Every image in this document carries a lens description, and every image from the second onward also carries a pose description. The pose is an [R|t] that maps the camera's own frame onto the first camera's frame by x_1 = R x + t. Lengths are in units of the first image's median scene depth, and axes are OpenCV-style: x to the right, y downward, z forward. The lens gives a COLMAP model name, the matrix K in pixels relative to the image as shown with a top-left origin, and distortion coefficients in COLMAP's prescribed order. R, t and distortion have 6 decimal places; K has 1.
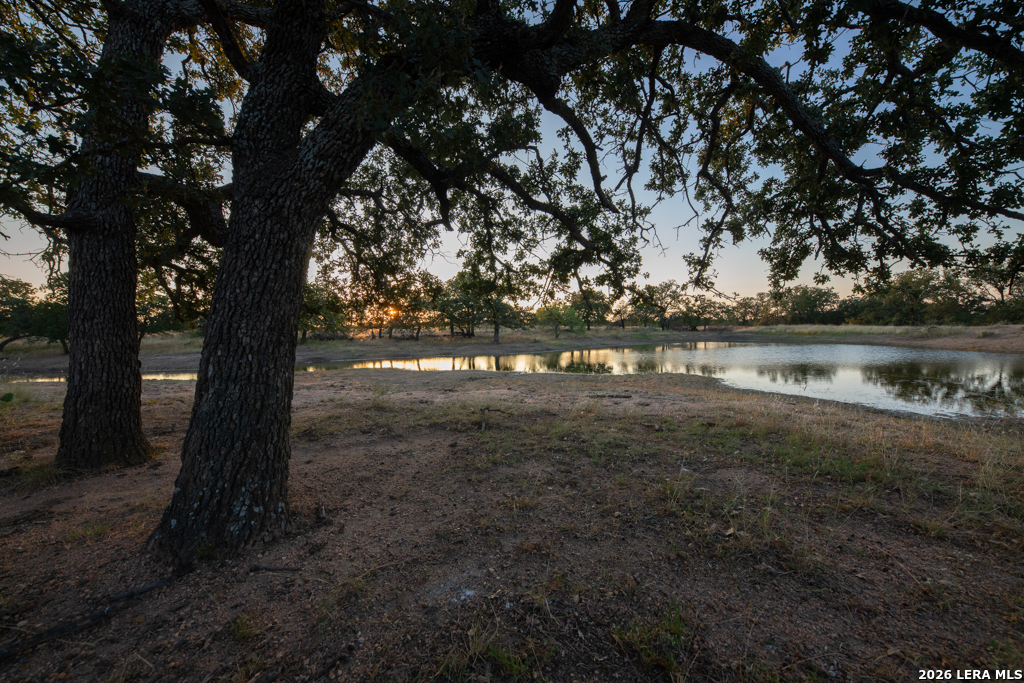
lens RADIAL K [[348.6, 0, 512.2], [0, 348.6, 345.1], [0, 0, 1]] dist [-0.010415, -0.000420]
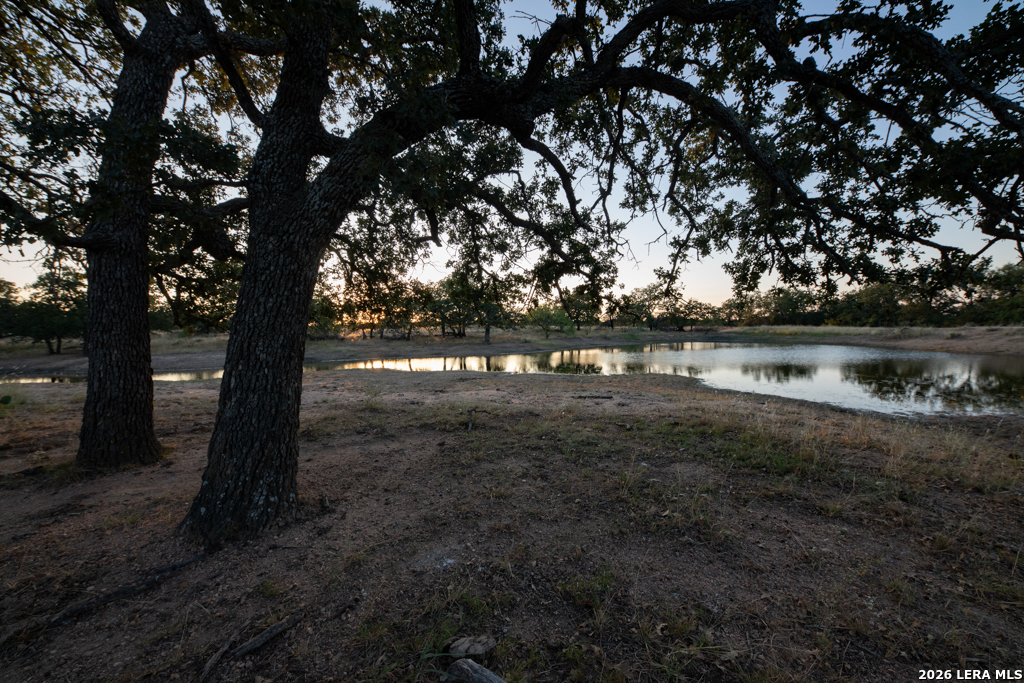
lens RADIAL K [[348.6, 0, 512.6], [0, 348.6, 344.1], [0, 0, 1]] dist [-0.010415, -0.000420]
pose [[0.999712, 0.000646, 0.023988, 0.031892], [-0.000666, 0.999999, 0.000830, -0.032255], [-0.023988, -0.000846, 0.999712, -0.115562]]
